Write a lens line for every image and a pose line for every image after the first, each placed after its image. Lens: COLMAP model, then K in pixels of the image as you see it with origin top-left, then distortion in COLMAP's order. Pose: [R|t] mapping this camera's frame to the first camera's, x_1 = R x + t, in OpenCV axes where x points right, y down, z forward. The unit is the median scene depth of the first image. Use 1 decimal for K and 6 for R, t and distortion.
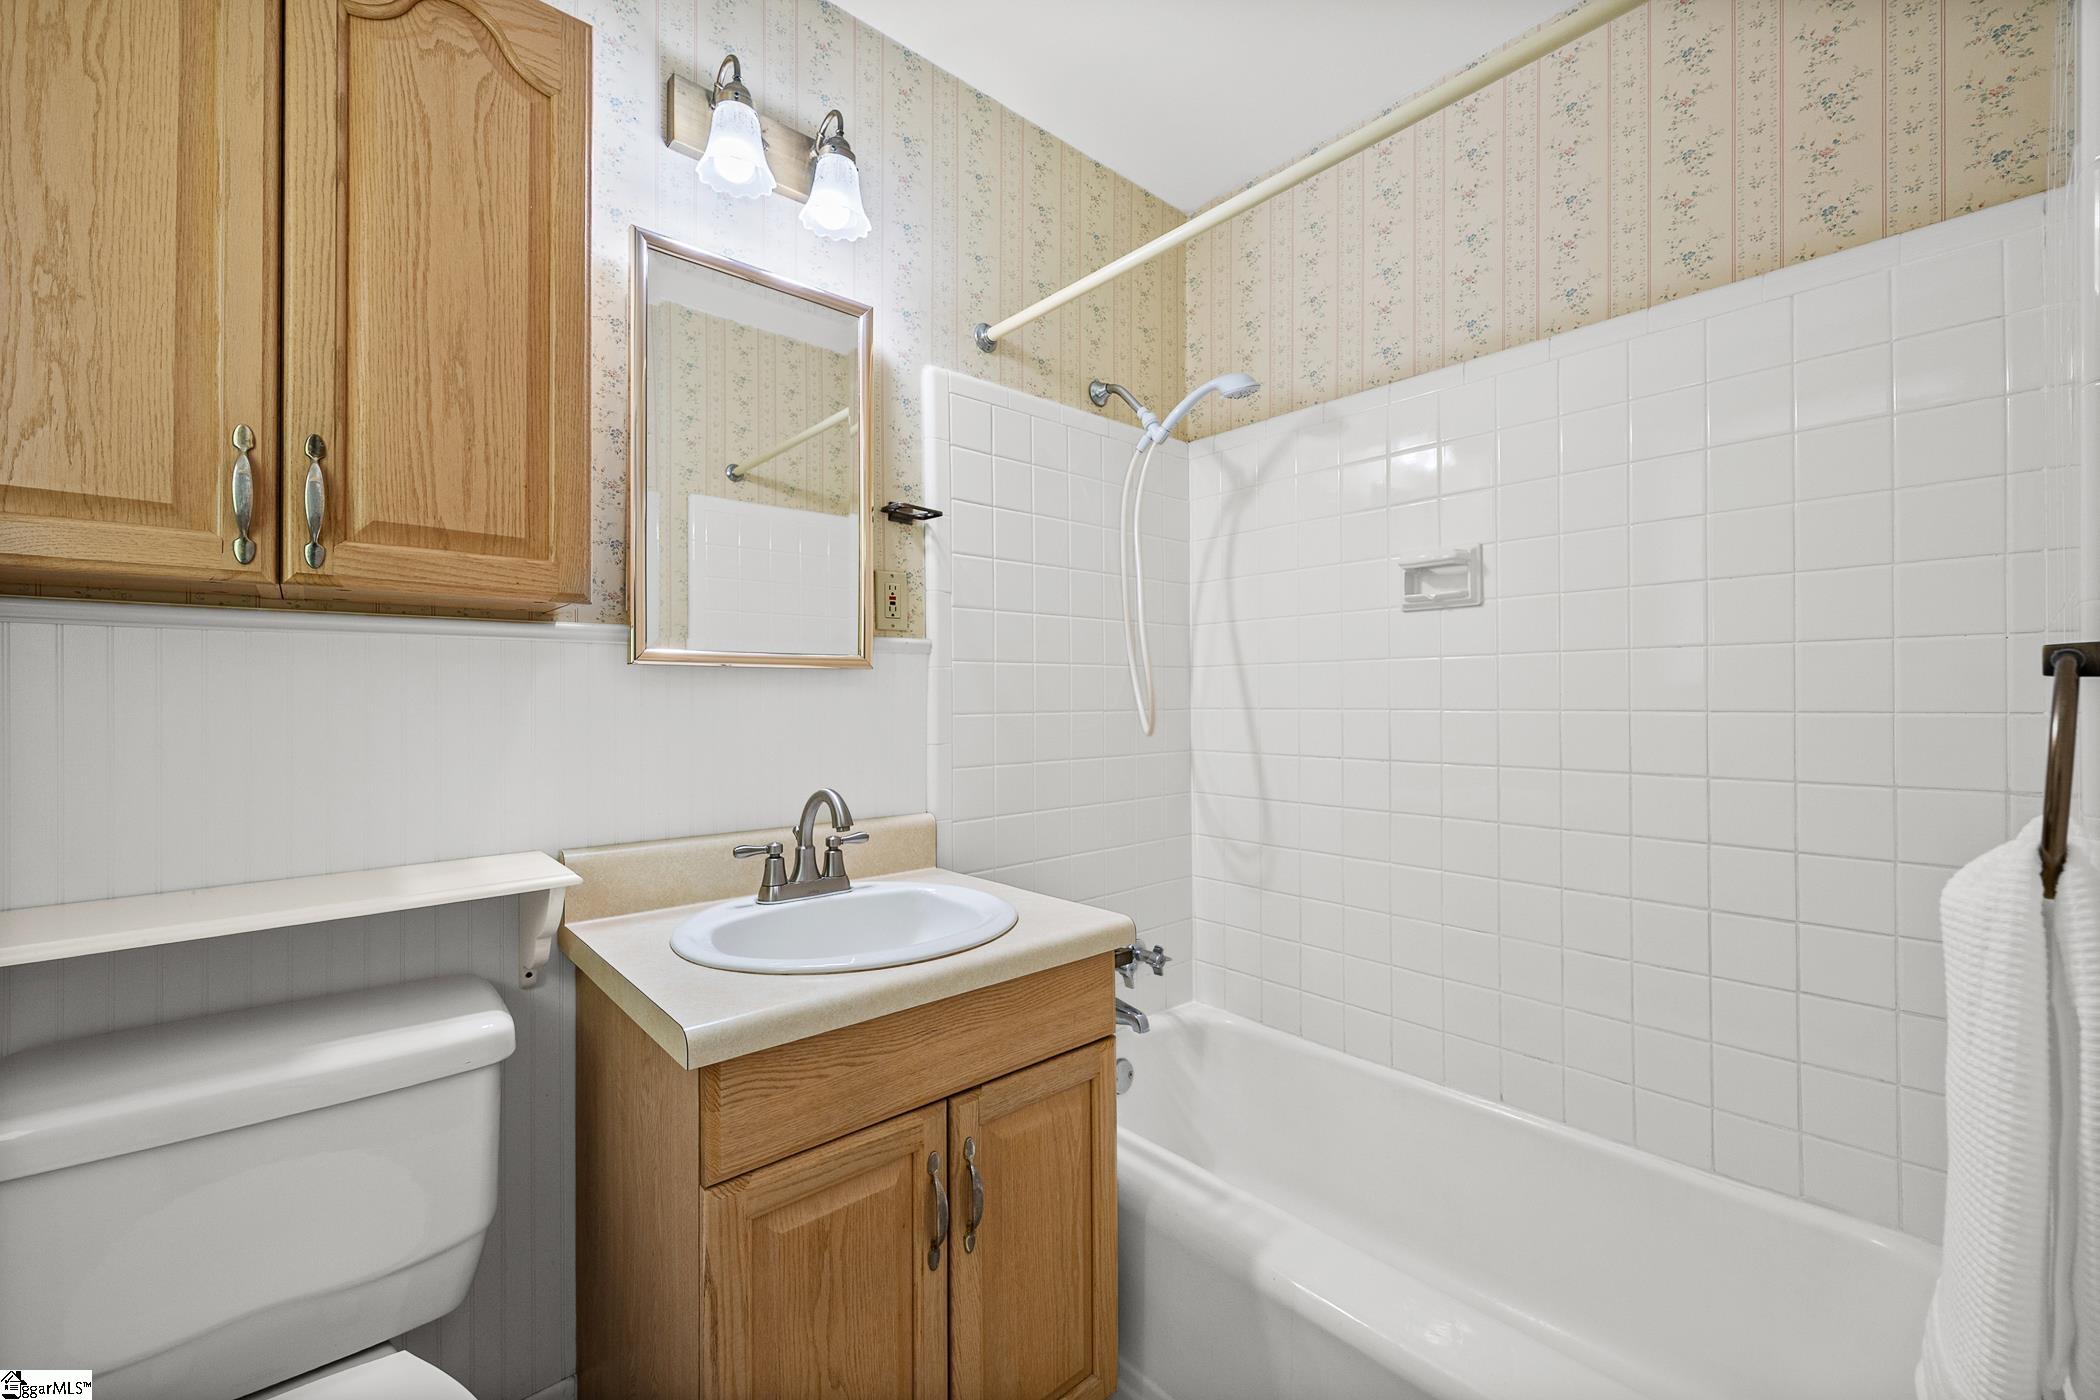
lens RADIAL K [[843.2, 0, 1058.1], [0, 843.2, 693.3], [0, 0, 1]] dist [-0.001760, 0.000289]
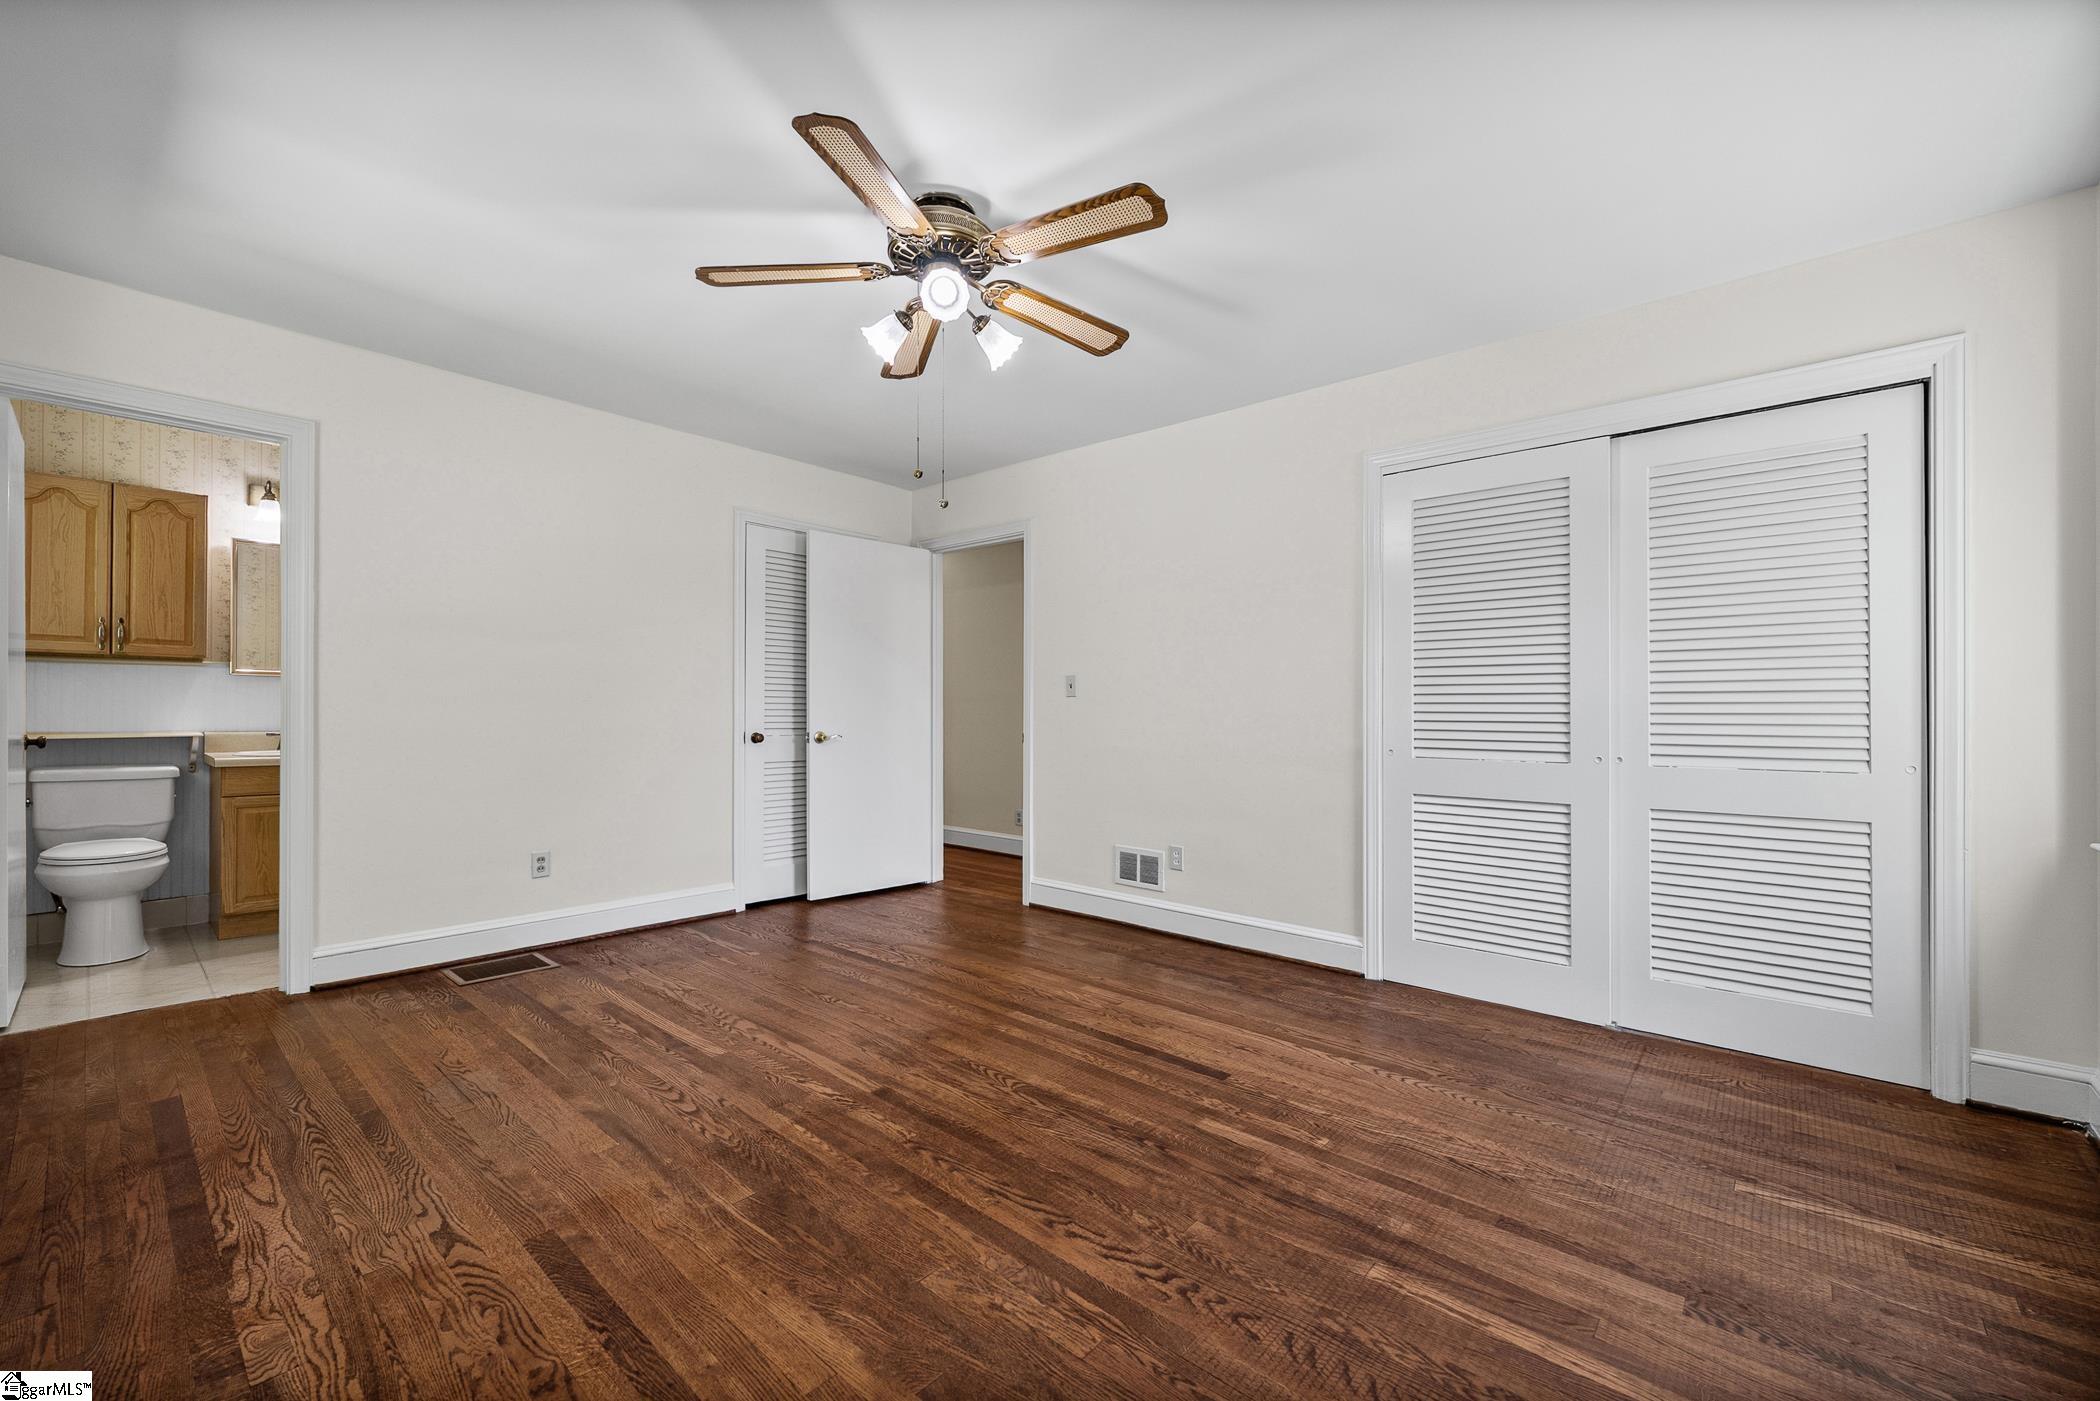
lens RADIAL K [[843.2, 0, 1052.9], [0, 843.2, 713.2], [0, 0, 1]] dist [-0.001760, 0.000289]
pose [[0.993045, 0.006632, 0.117547, 2.977552], [-0.007051, 0.999970, 0.003148, 0.106167], [-0.117522, -0.003955, 0.993062, -3.411802]]
